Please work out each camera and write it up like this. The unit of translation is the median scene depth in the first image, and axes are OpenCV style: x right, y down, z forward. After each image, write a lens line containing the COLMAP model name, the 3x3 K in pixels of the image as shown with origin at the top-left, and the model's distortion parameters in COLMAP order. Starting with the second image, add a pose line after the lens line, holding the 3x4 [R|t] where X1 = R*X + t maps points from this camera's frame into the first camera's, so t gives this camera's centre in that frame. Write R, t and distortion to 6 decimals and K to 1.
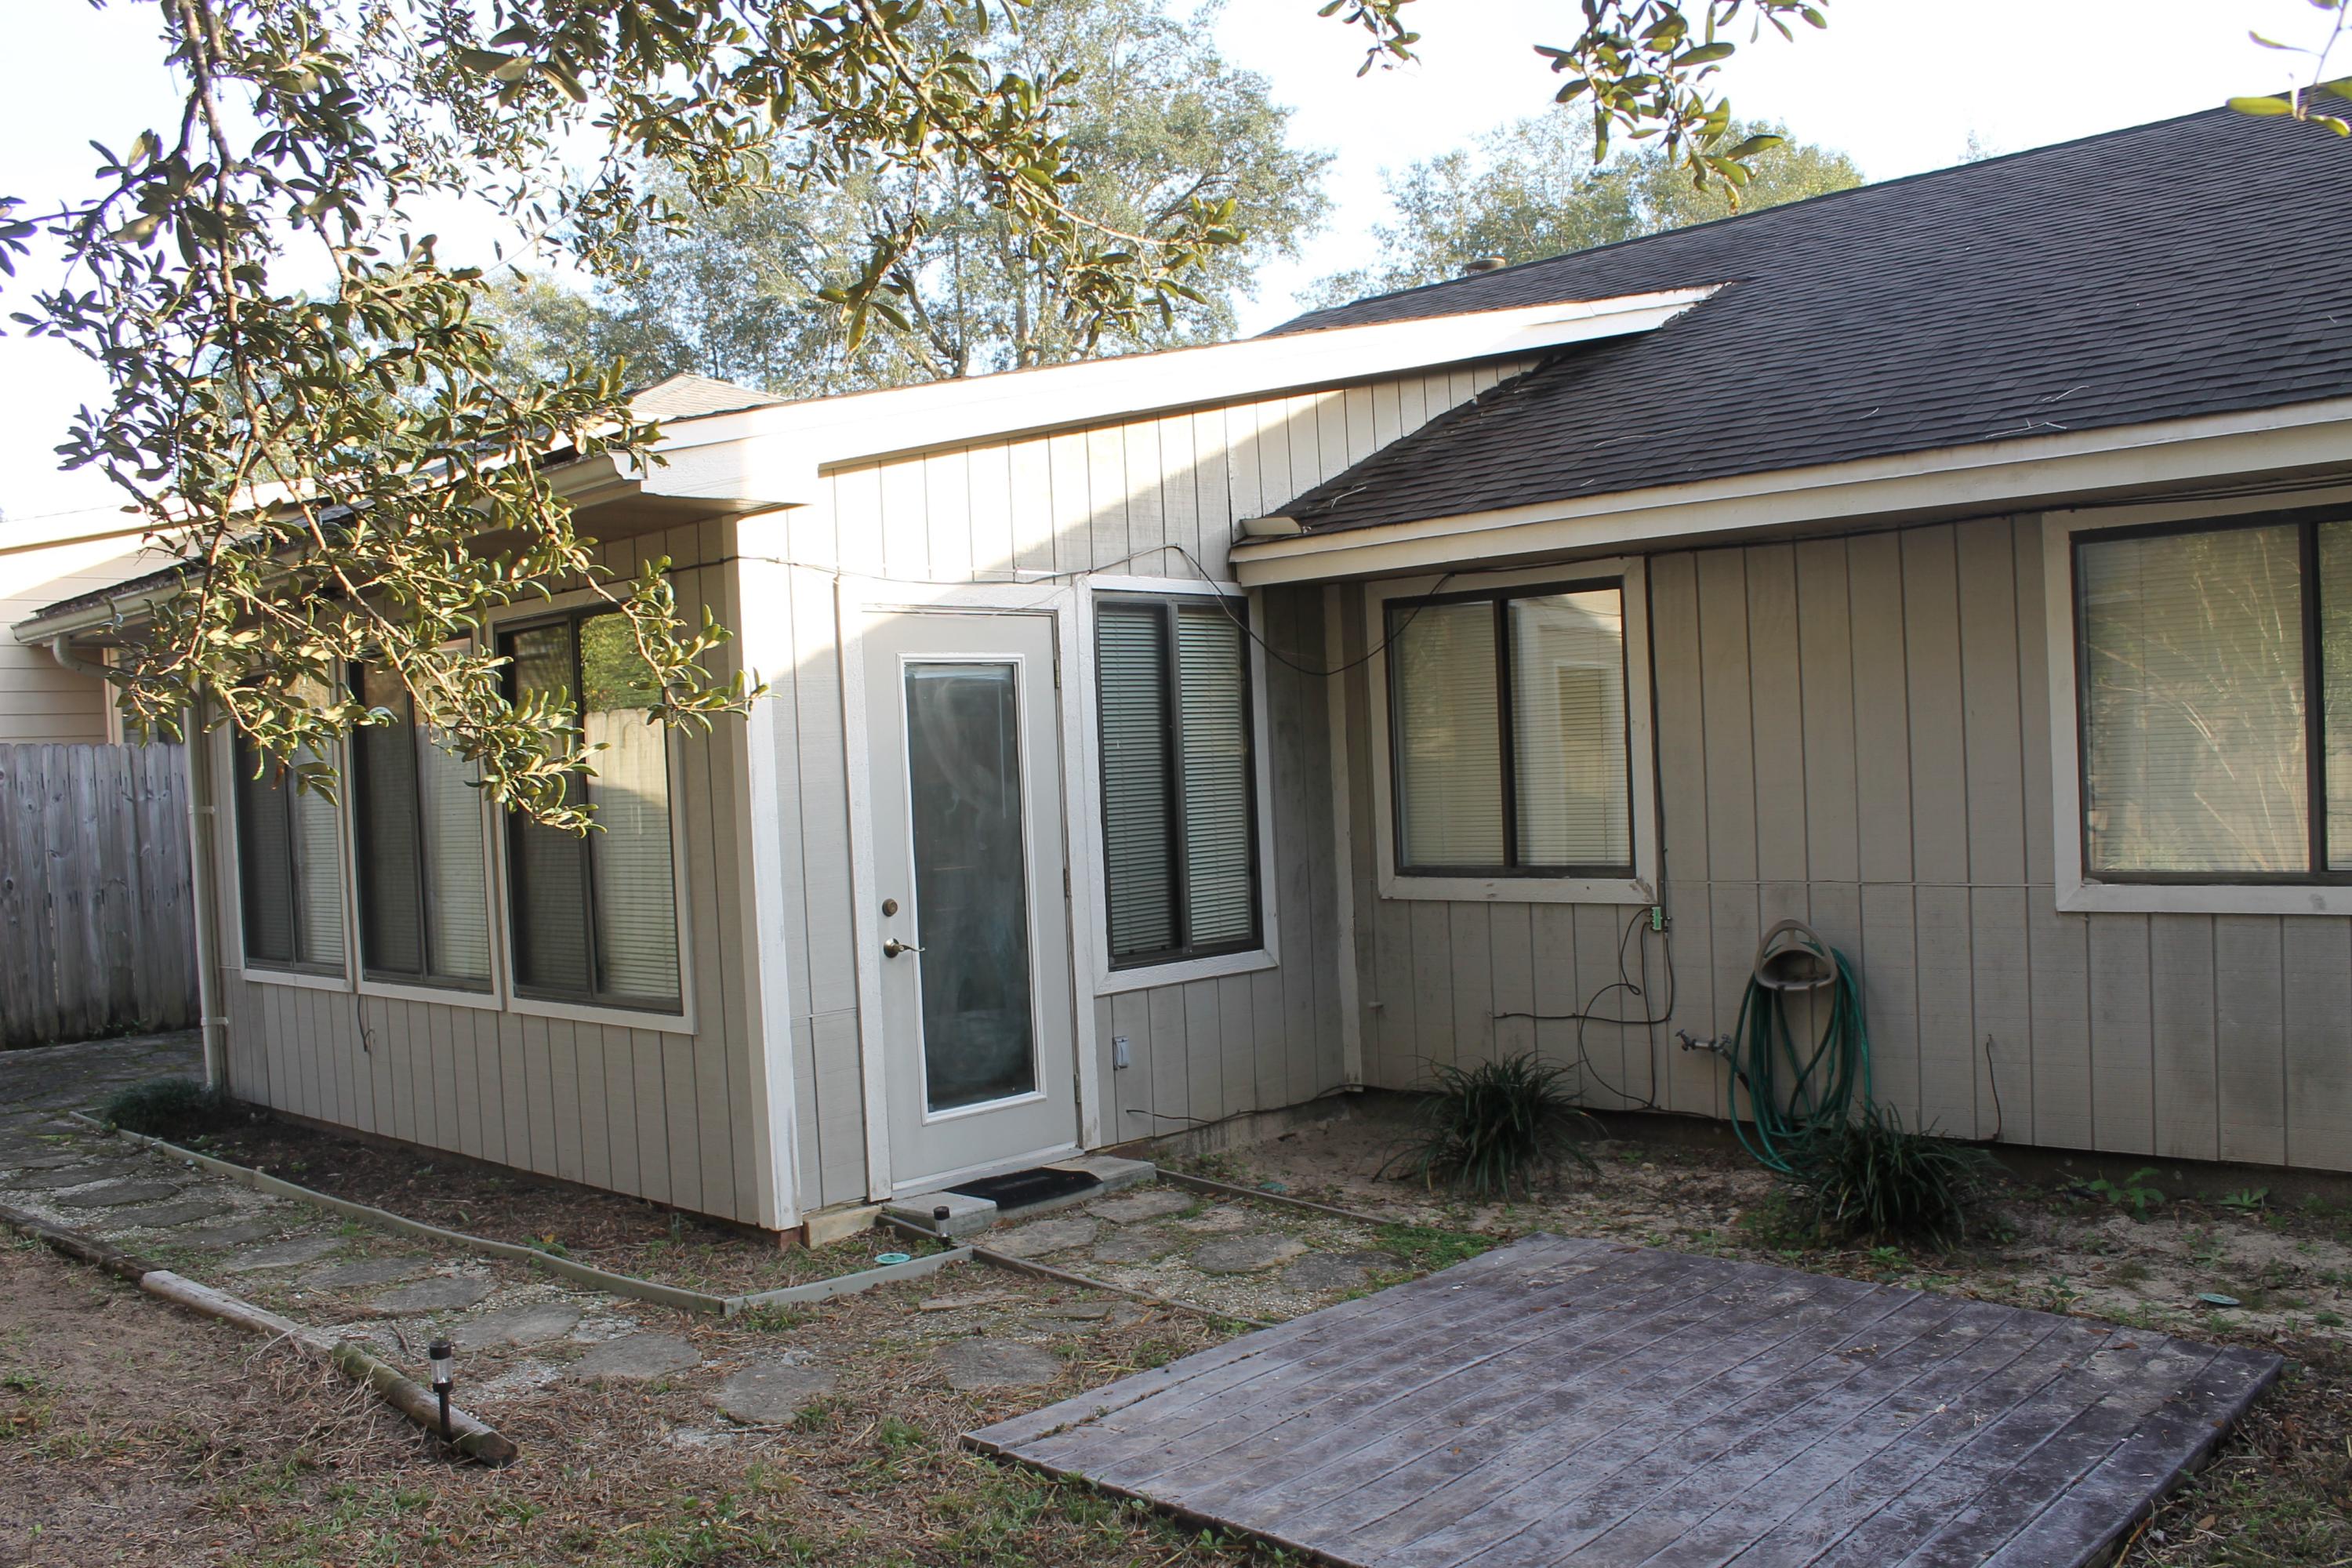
lens RADIAL K [[1997.7, 0, 1189.3], [0, 1997.7, 806.1], [0, 0, 1]] dist [-0.166397, 0.150735]
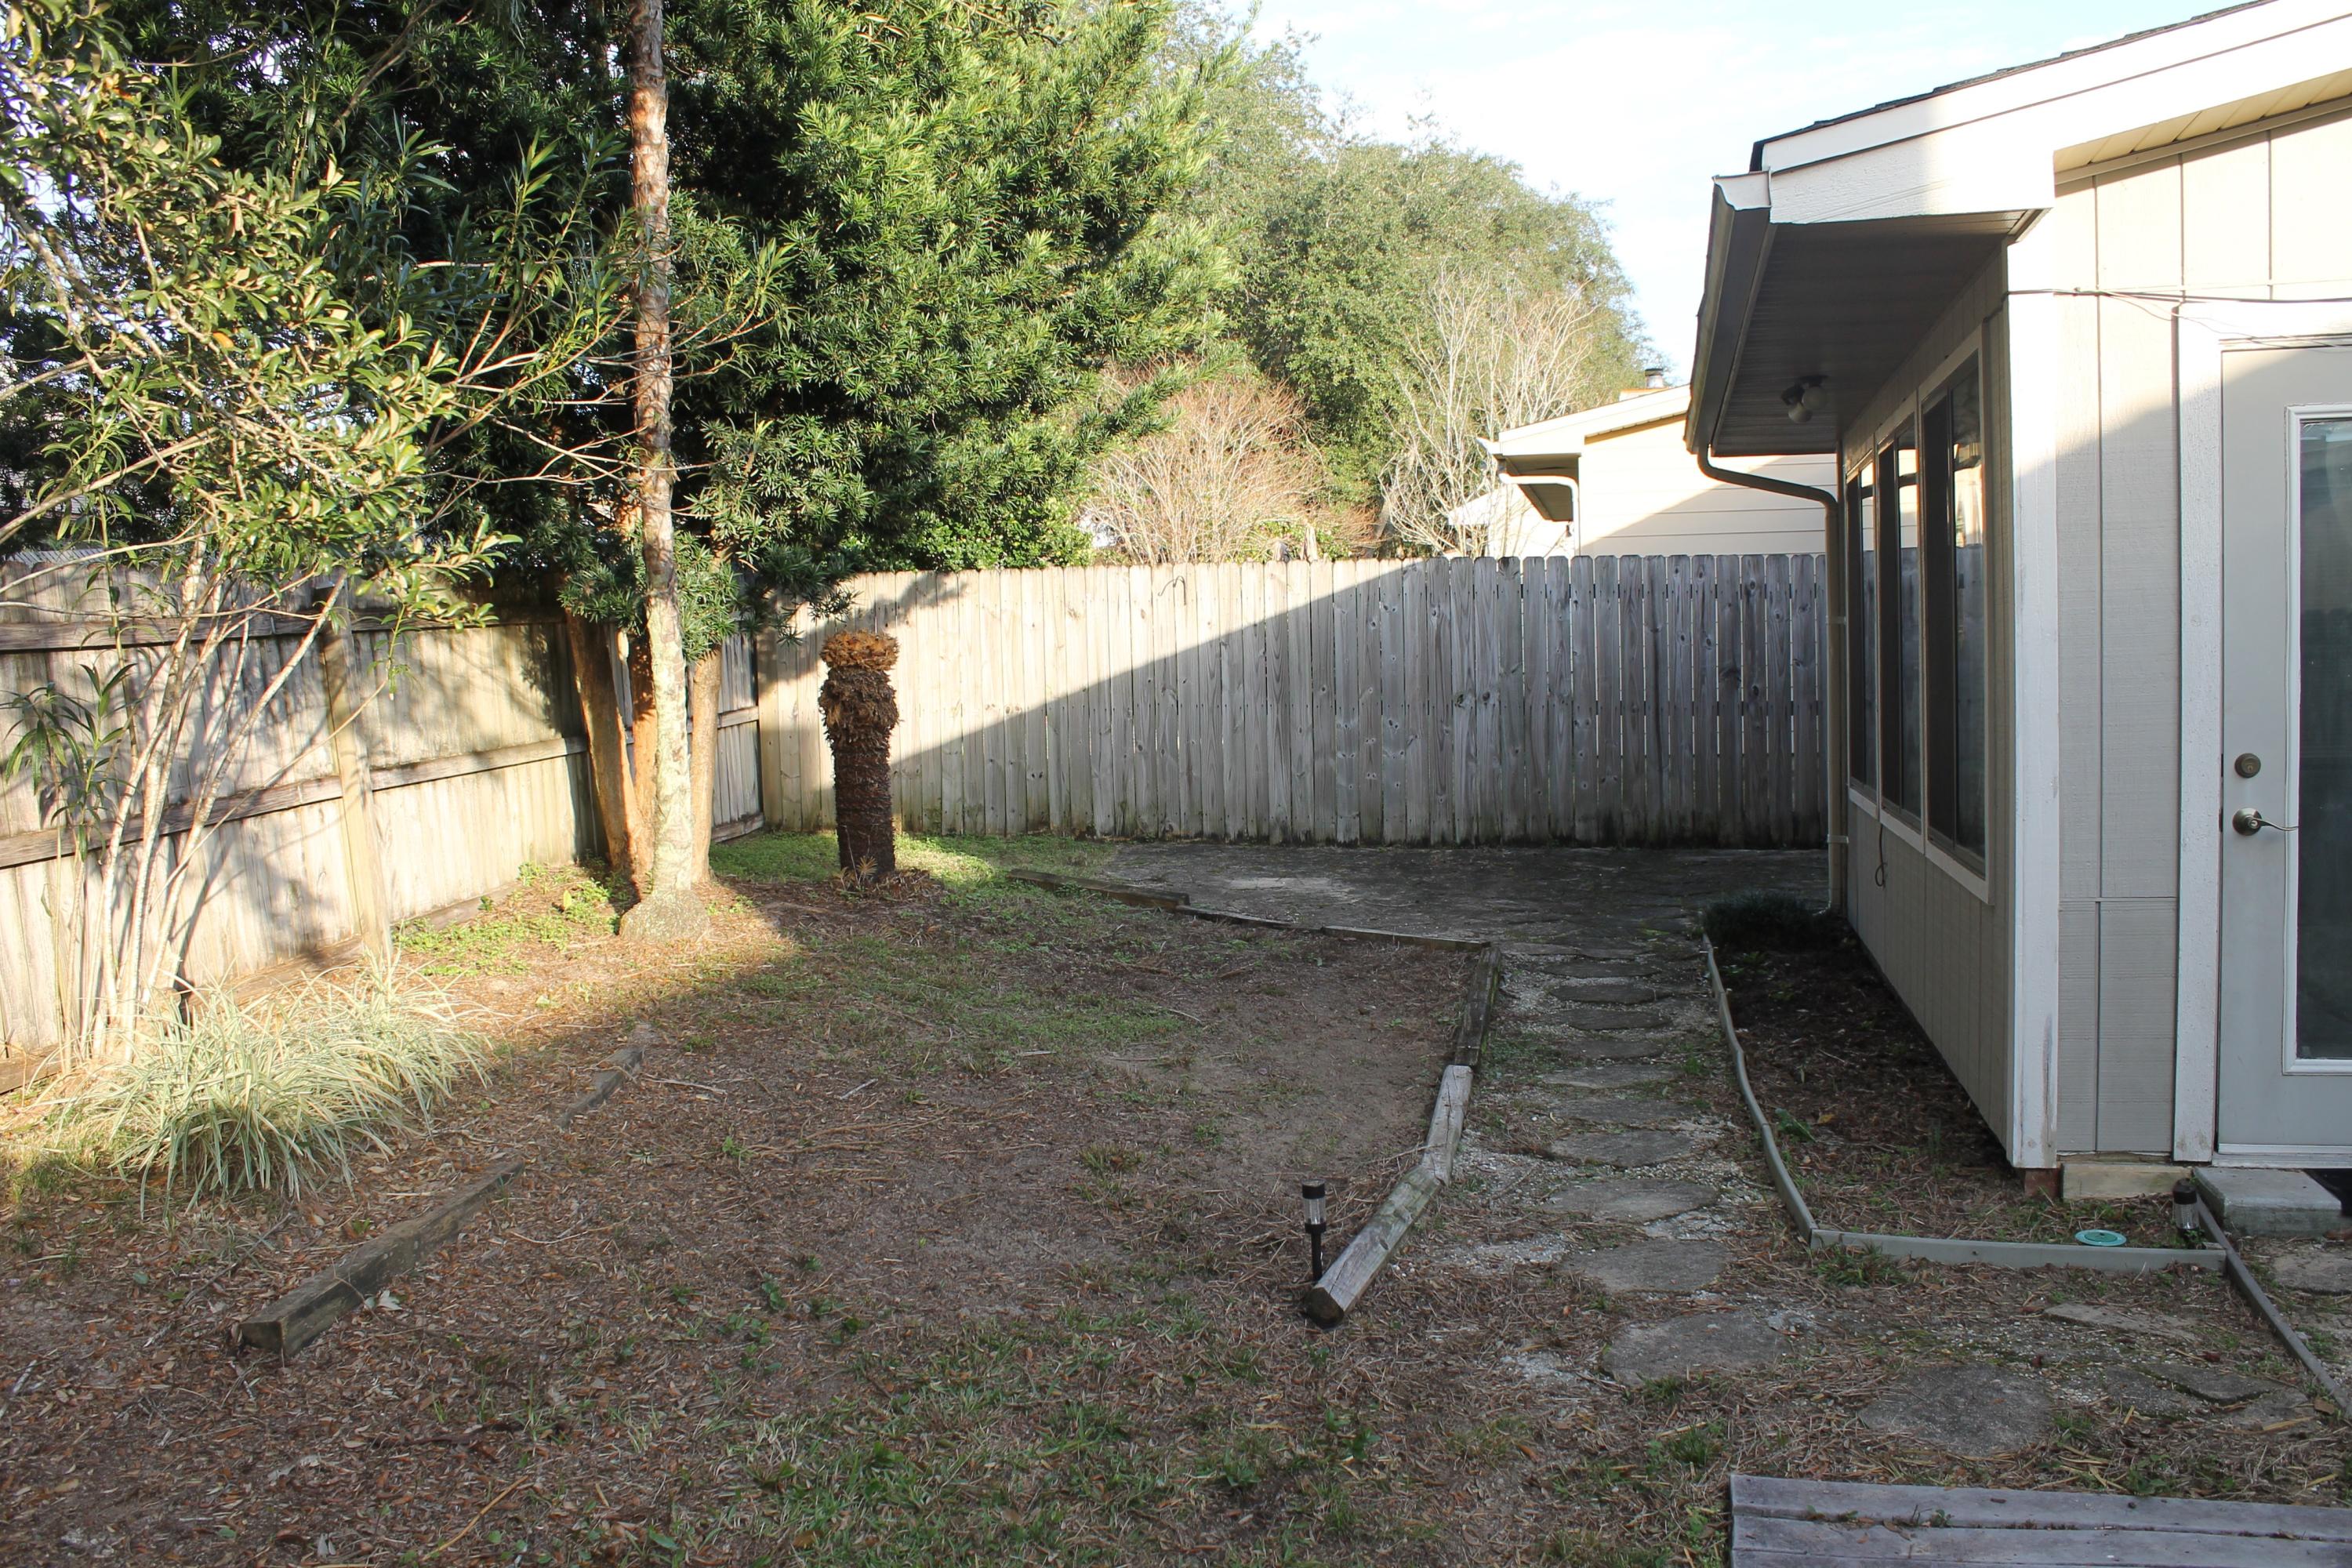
lens RADIAL K [[1997.7, 0, 1189.3], [0, 1997.7, 806.1], [0, 0, 1]] dist [-0.166397, 0.150735]
pose [[0.476876, 0.091104, -0.874236, 0.288507], [-0.009263, 0.995080, 0.098645, 0.000642], [0.878922, -0.038943, 0.475374, 0.347852]]
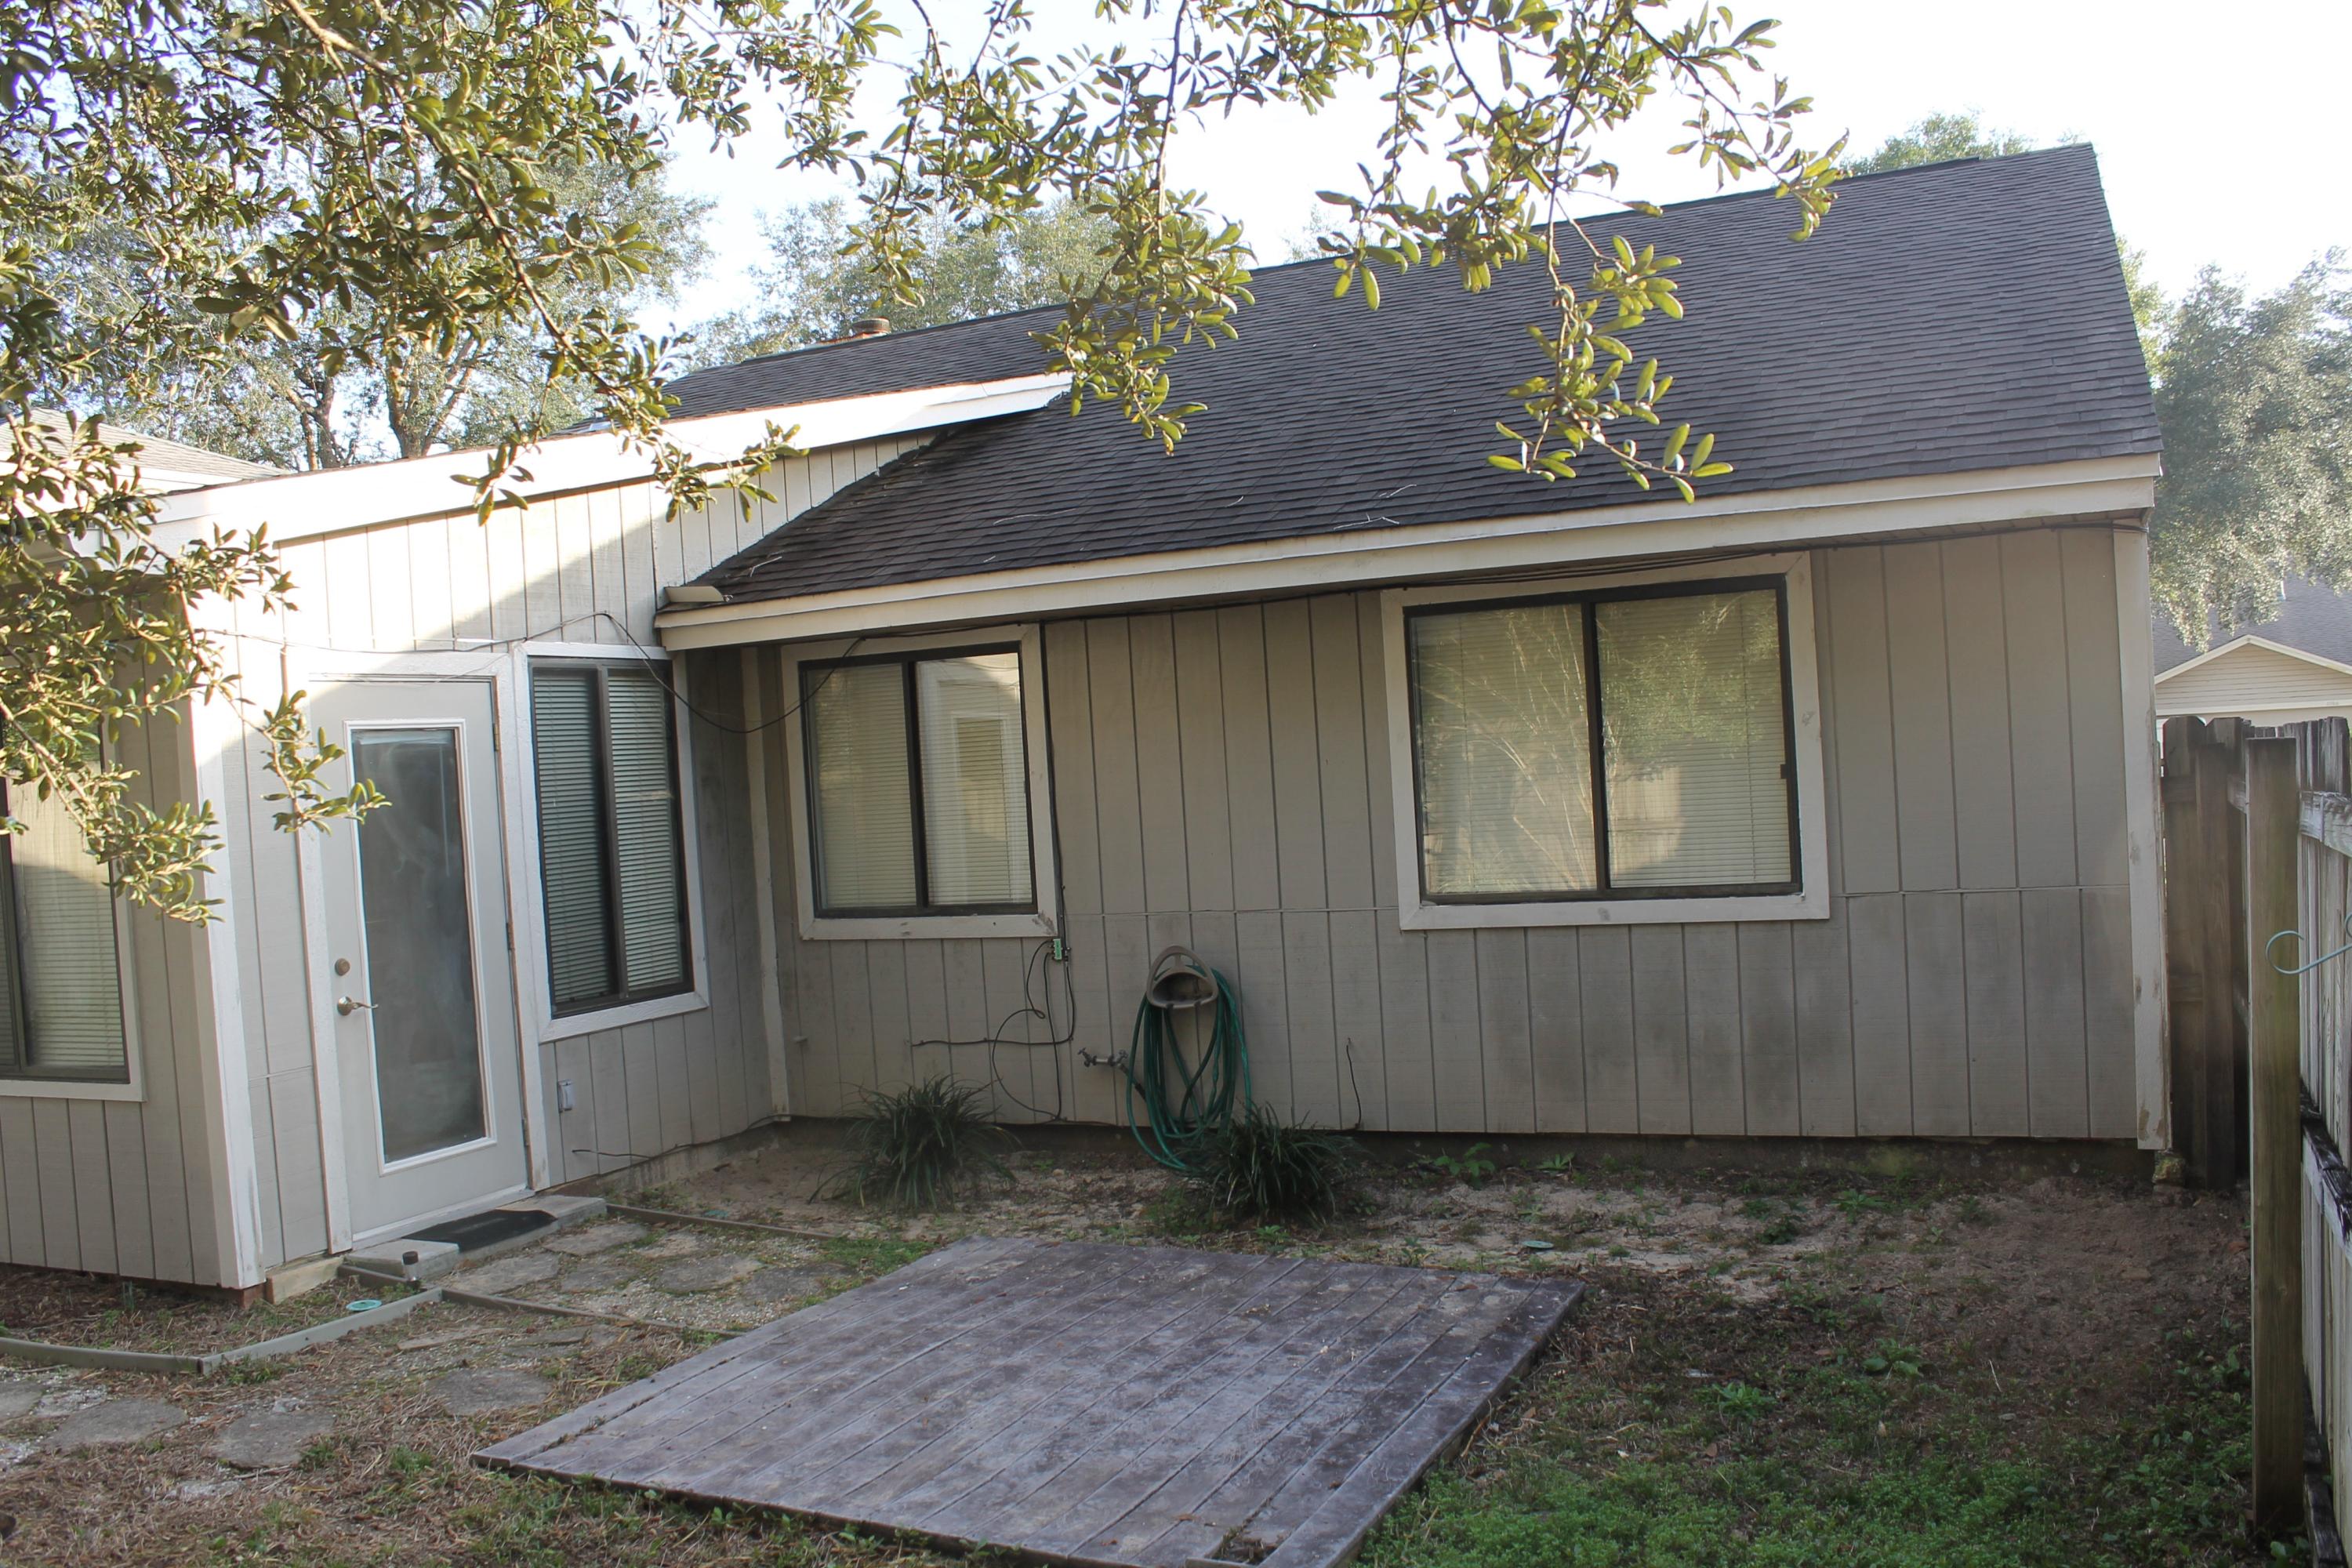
lens RADIAL K [[1995.3, 0, 1211.0], [0, 1995.3, 790.0], [0, 0, 1]] dist [-0.178420, 0.152201]
pose [[0.947072, -0.018678, 0.320477, -0.045053], [0.026048, 0.999485, -0.018727, -0.010811], [-0.319962, 0.026084, 0.947071, -0.102838]]
